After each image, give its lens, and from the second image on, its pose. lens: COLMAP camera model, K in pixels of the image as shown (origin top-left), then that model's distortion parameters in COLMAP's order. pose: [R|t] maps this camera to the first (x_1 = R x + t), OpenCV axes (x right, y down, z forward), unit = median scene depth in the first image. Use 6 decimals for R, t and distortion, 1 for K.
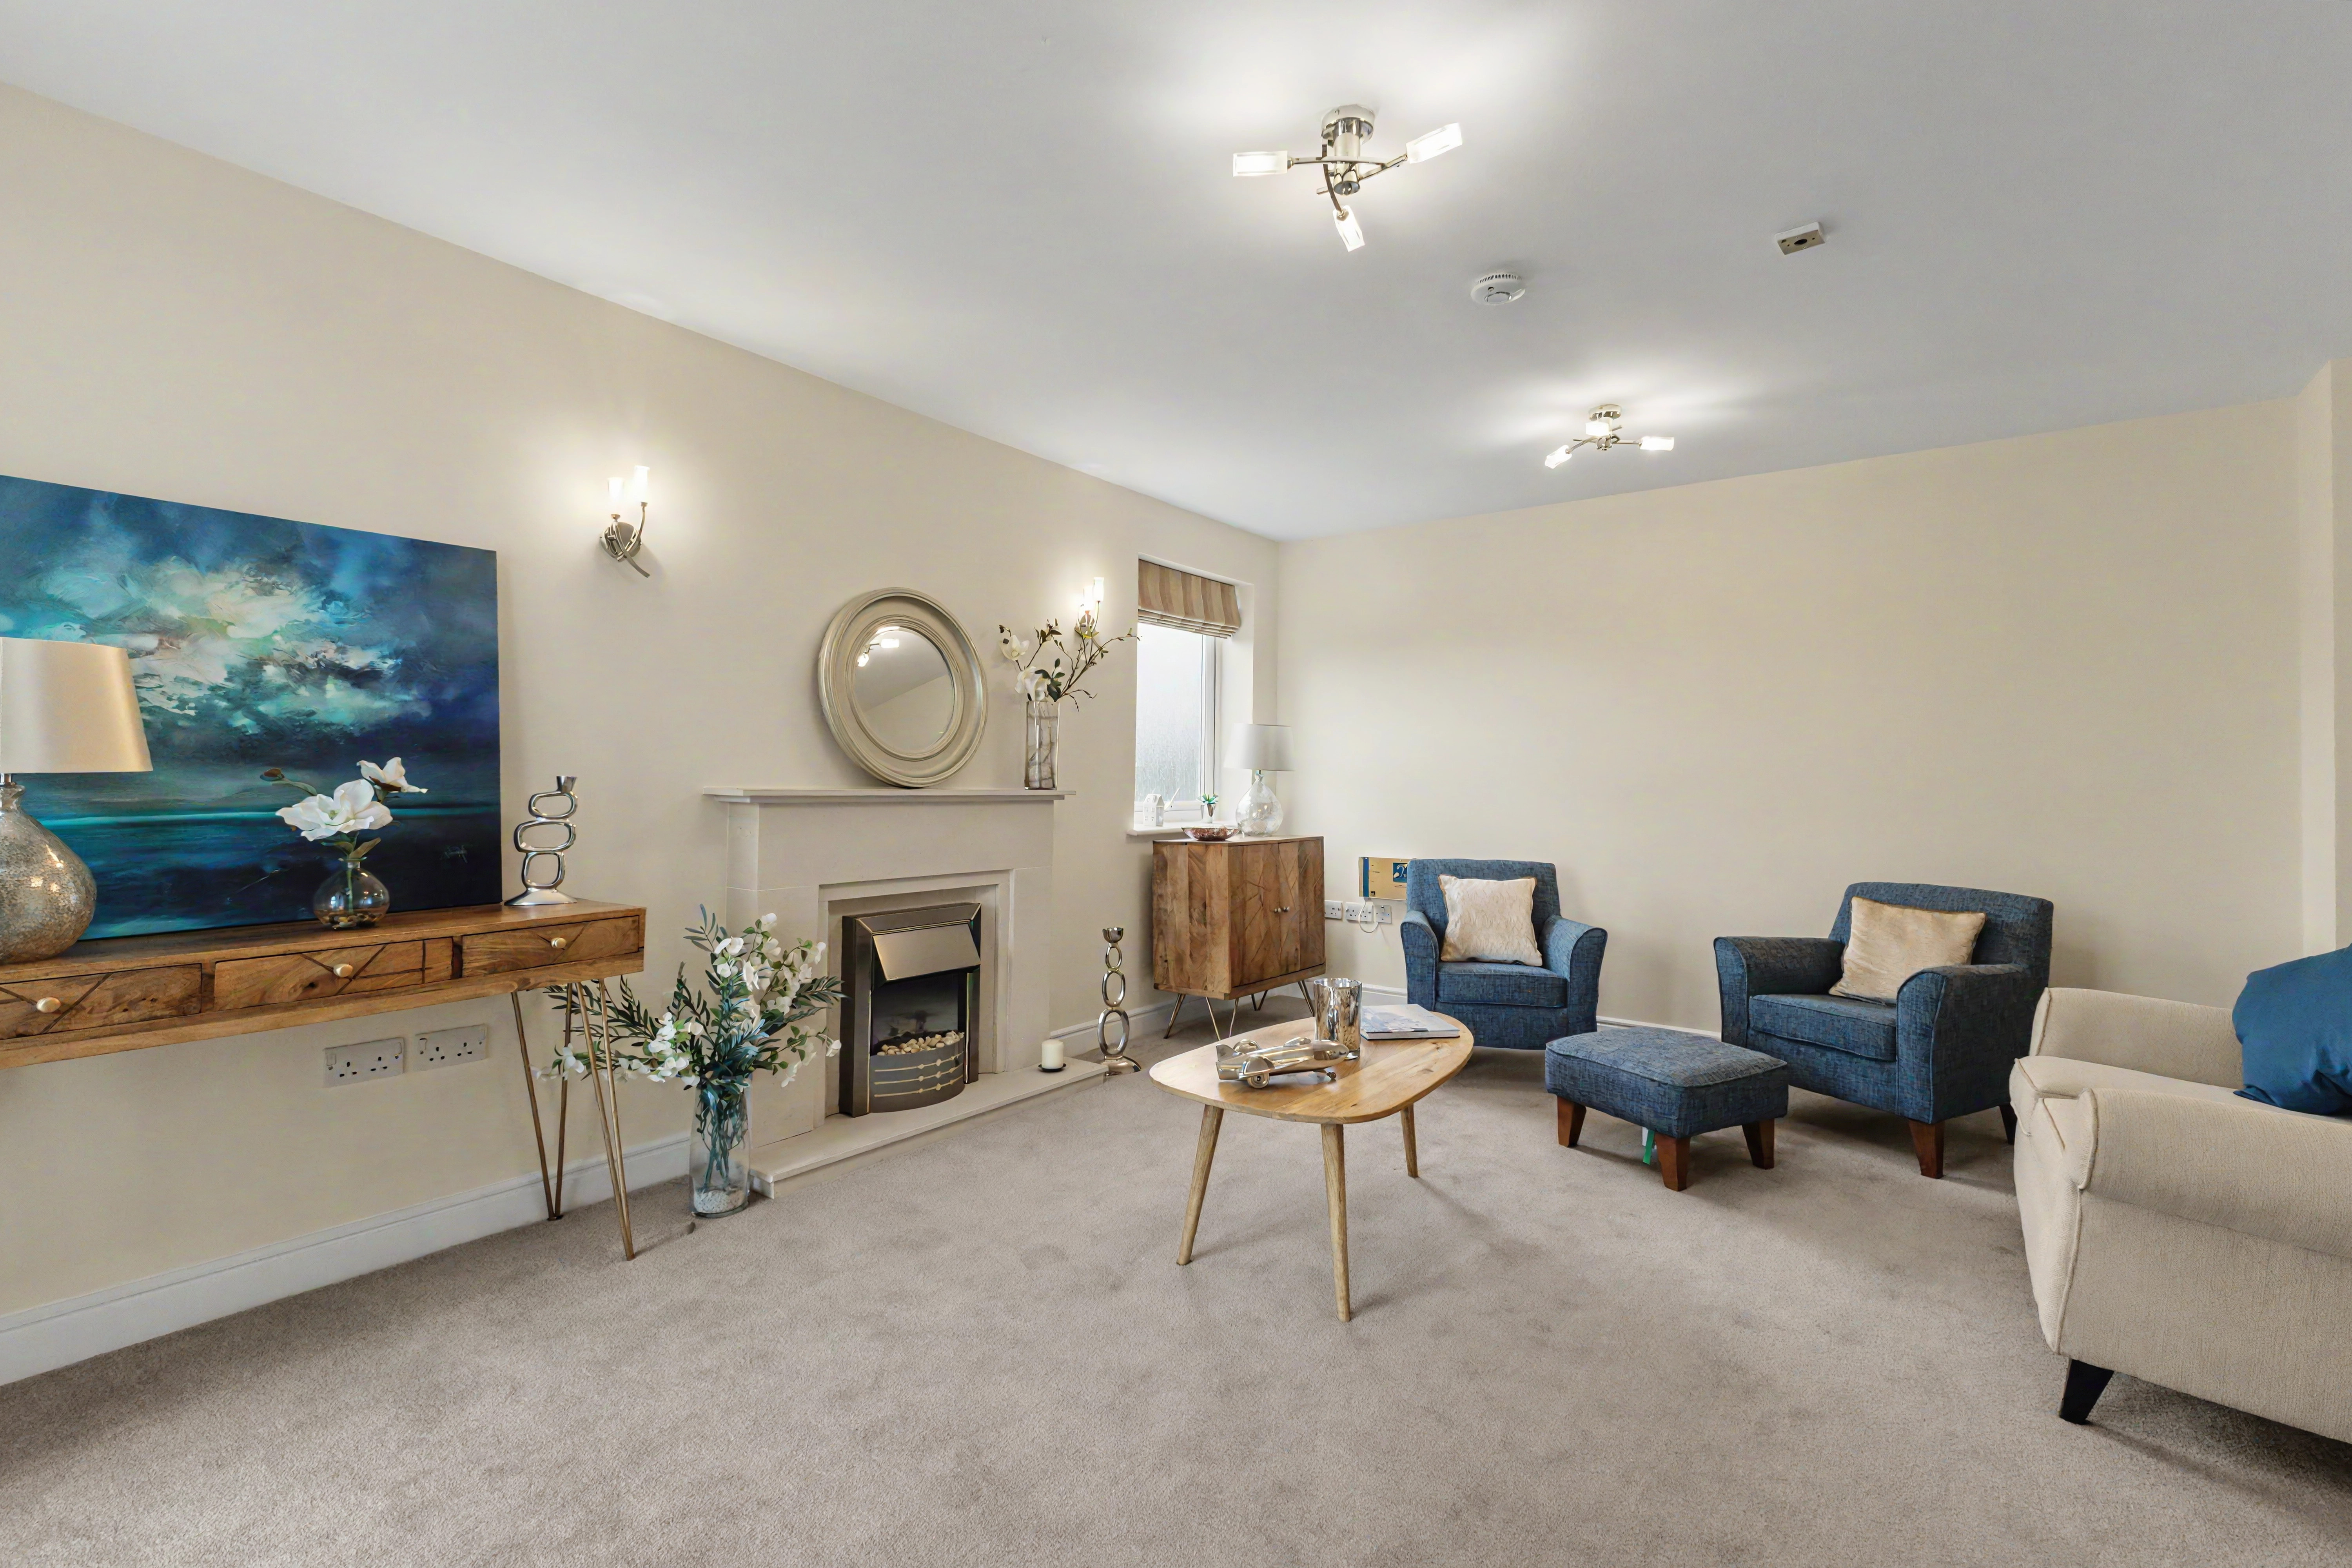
lens RADIAL K [[1099.6, 0, 1177.6], [0, 1099.6, 833.3], [0, 0, 1]] dist [-0.000412, 0.000031]
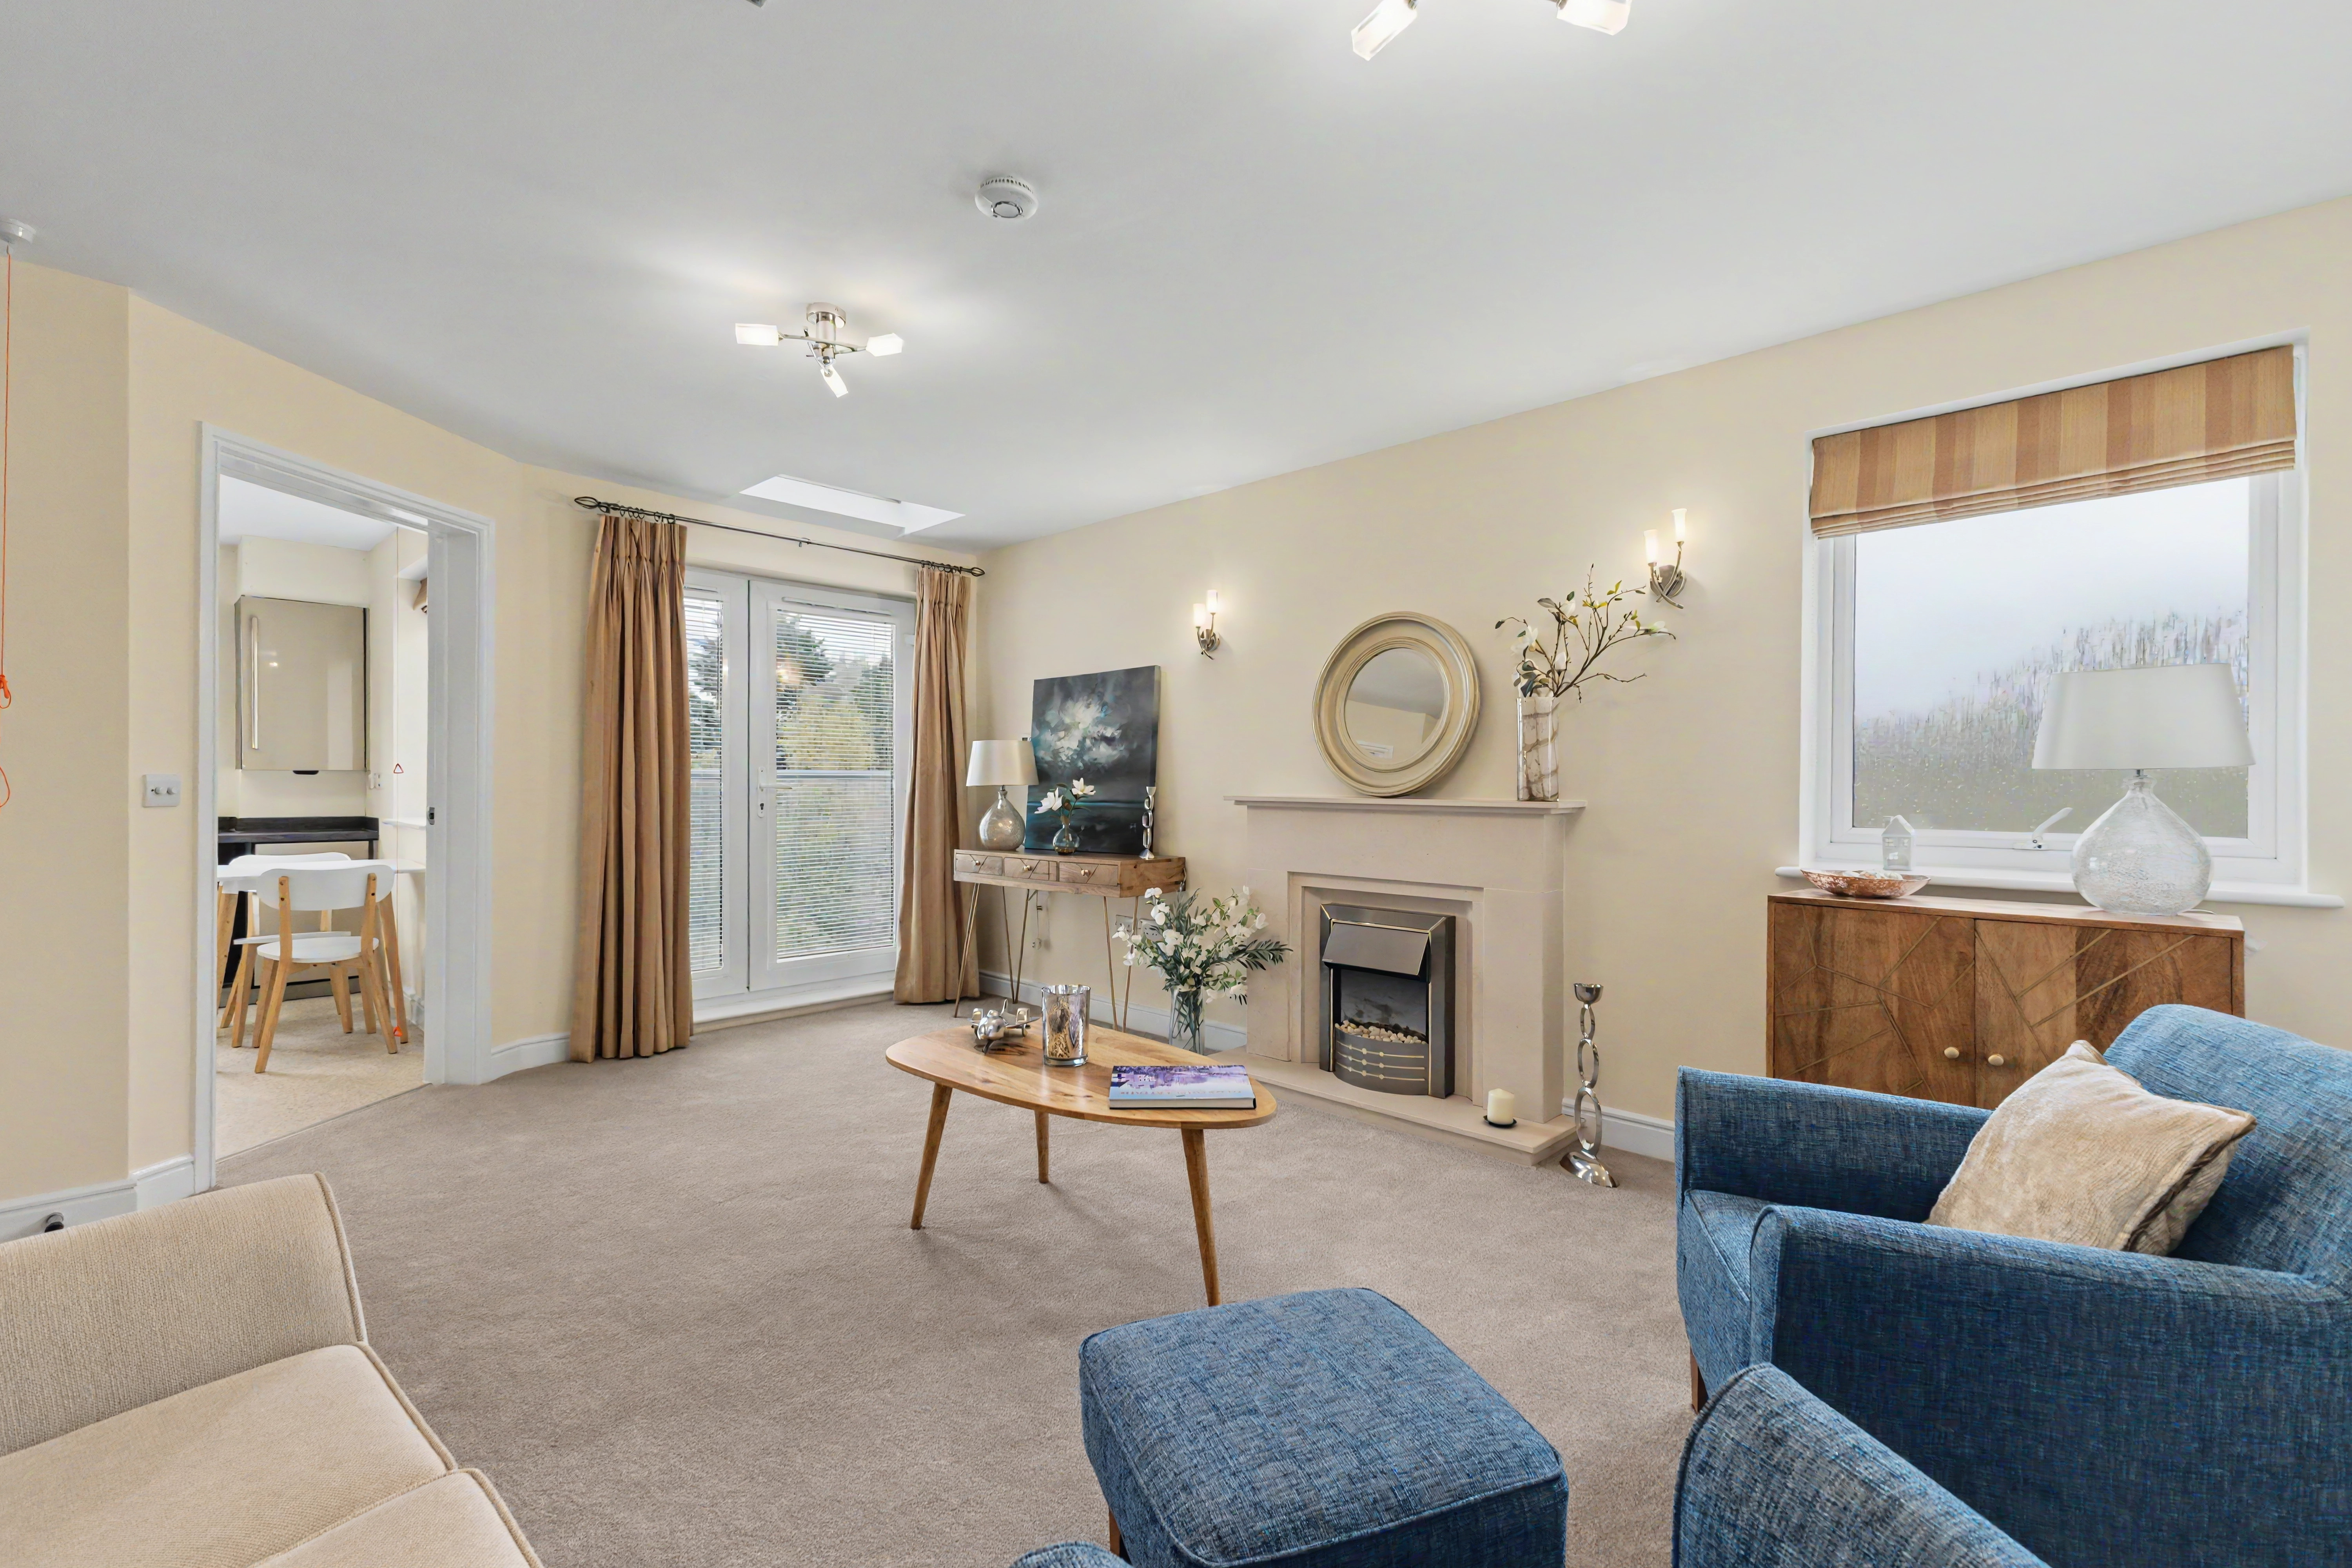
lens RADIAL K [[1036.1, 0, 1176.0], [0, 1036.1, 784.0], [0, 0, 1]] dist [-0.002535, -0.000131]
pose [[-0.155411, 0.018996, -0.987667, 1.157635], [-0.027722, 0.999337, 0.023583, -0.104533], [0.987461, 0.031045, -0.154782, 1.379437]]
